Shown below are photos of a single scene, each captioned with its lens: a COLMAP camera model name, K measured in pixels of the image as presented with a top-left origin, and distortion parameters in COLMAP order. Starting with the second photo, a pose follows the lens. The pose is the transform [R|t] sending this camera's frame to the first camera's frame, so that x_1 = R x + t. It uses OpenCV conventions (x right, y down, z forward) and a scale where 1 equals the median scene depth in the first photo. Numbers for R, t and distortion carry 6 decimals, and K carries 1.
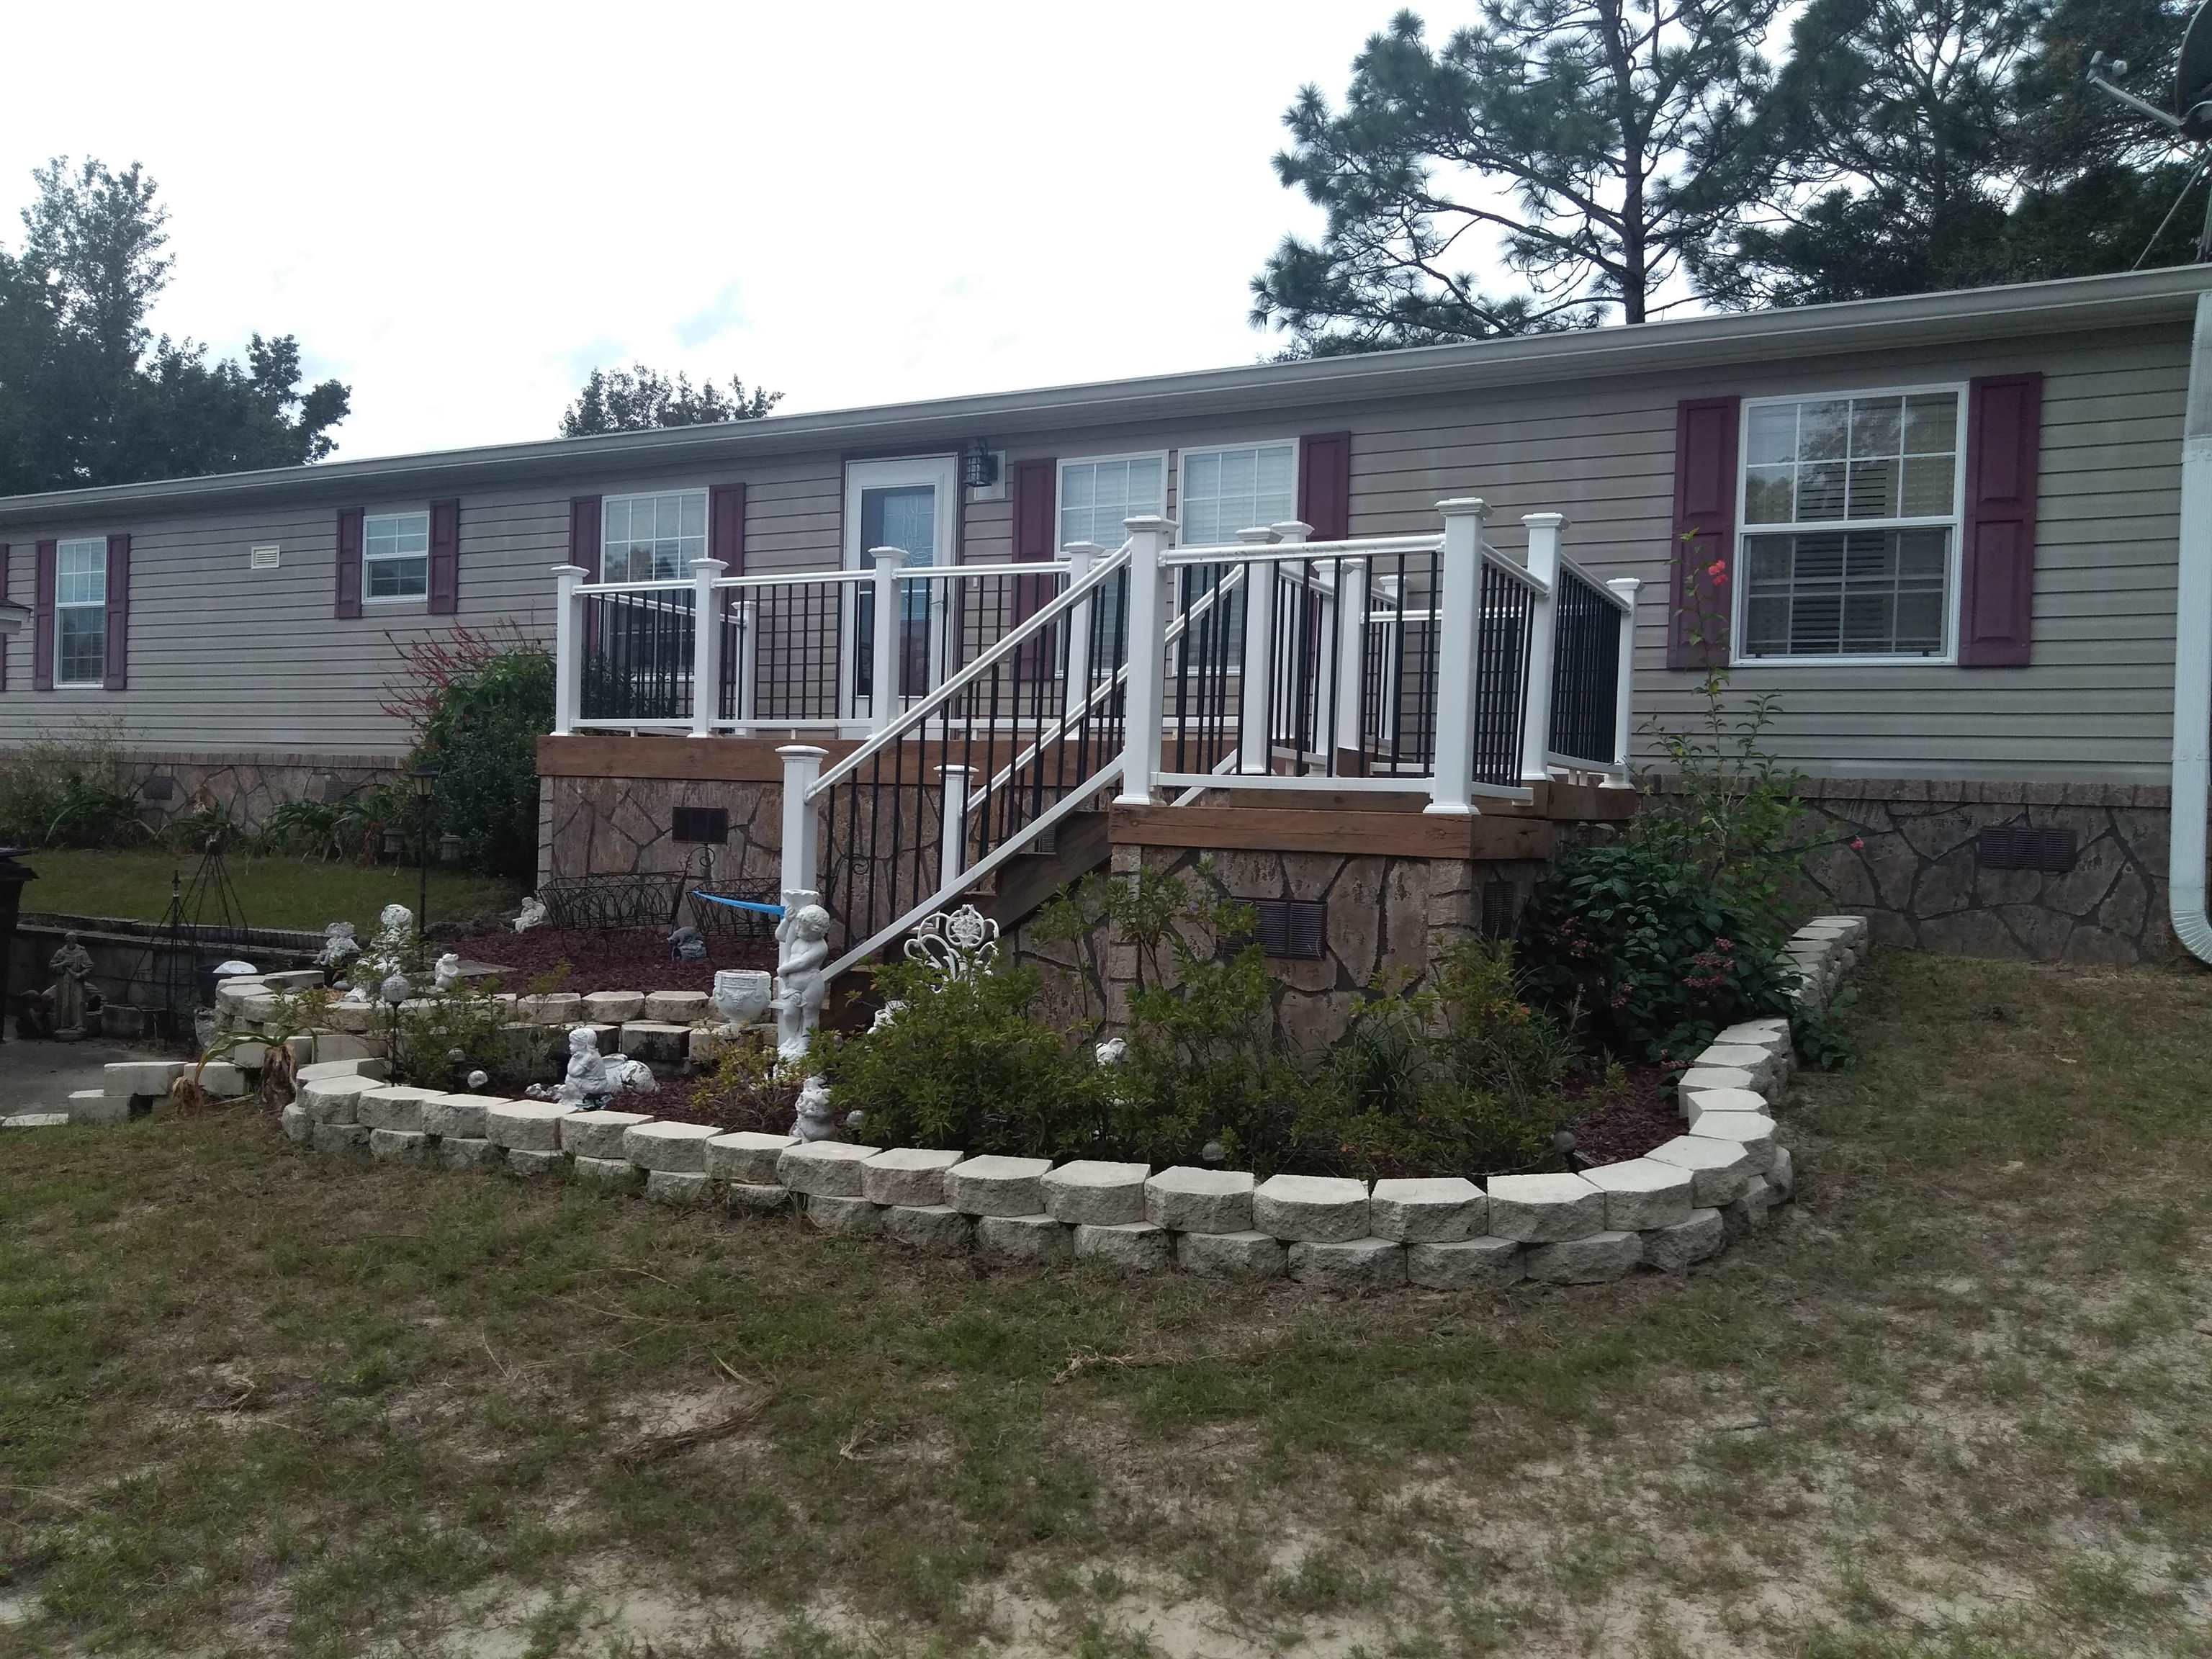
lens RADIAL K [[1536.2, 0, 1106.0], [0, 1536.2, 829.5], [0, 0, 1]] dist [0.005258, 0.009408]
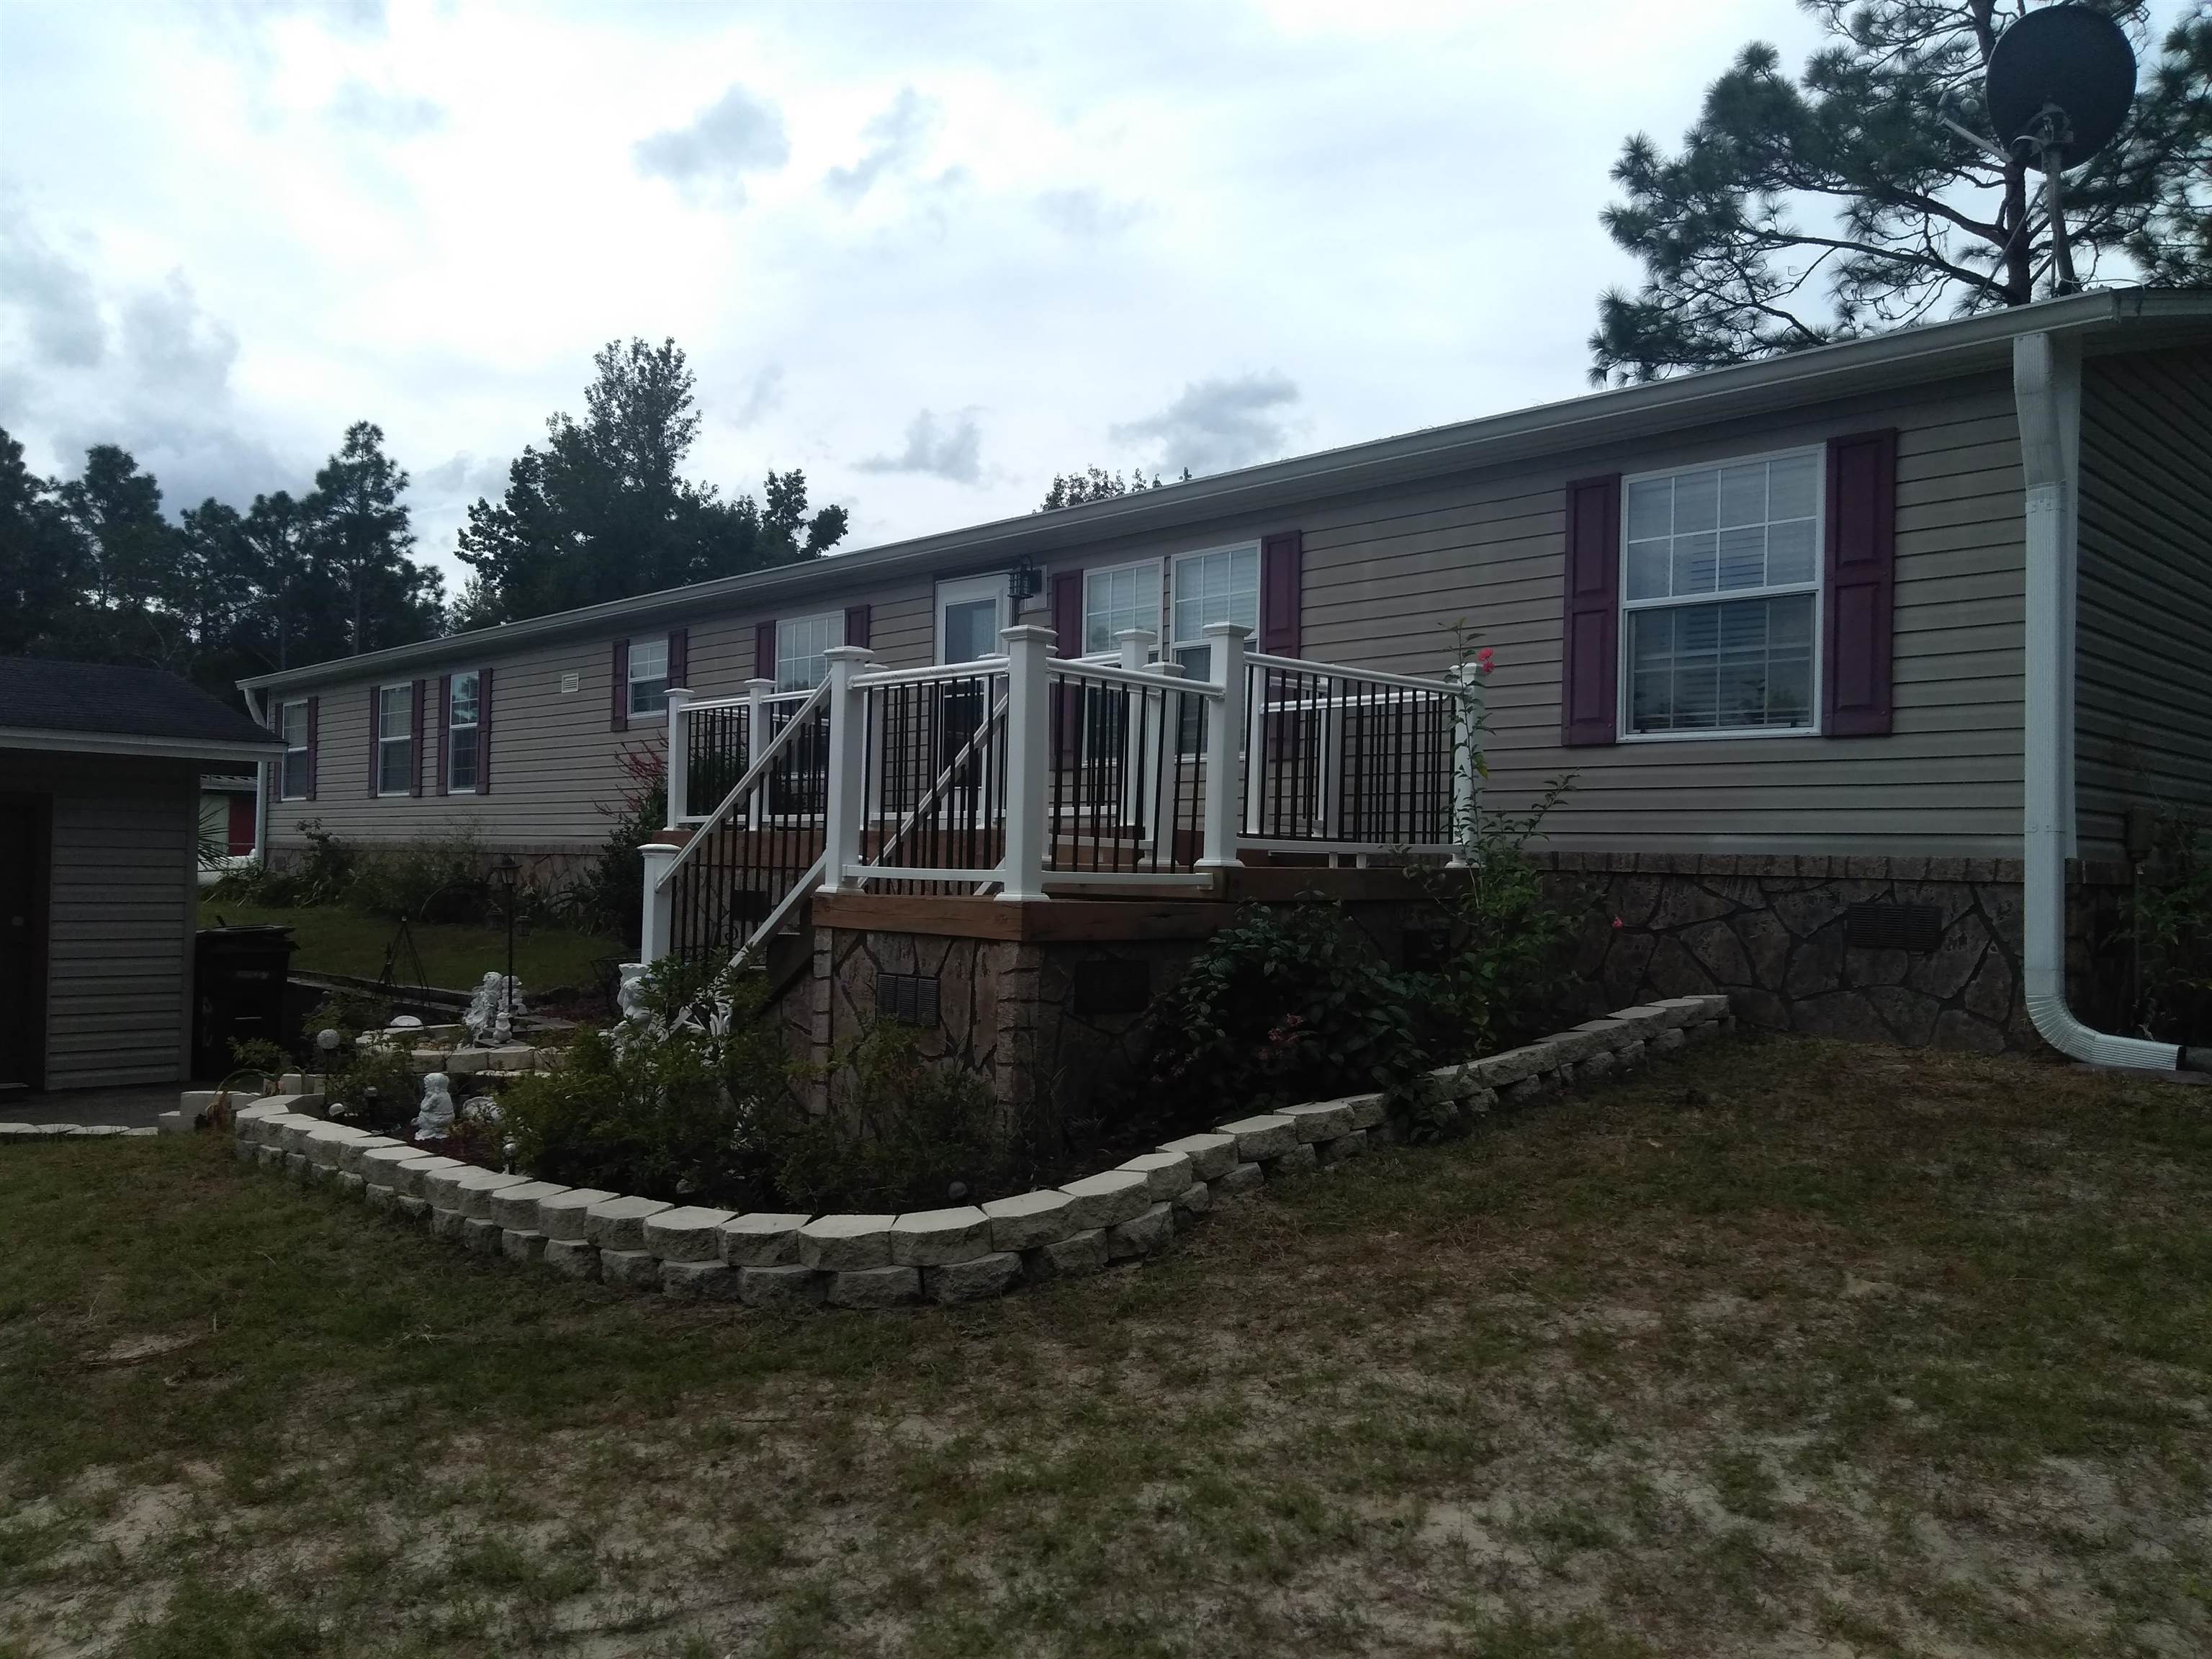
lens RADIAL K [[1511.0, 0, 1127.7], [0, 1511.0, 842.2], [0, 0, 1]] dist [0.037366, -0.039552]
pose [[0.958335, -0.016959, -0.285143, 0.397750], [0.006686, 0.999294, -0.036963, -0.007752], [0.285569, 0.033516, 0.957772, -0.029875]]
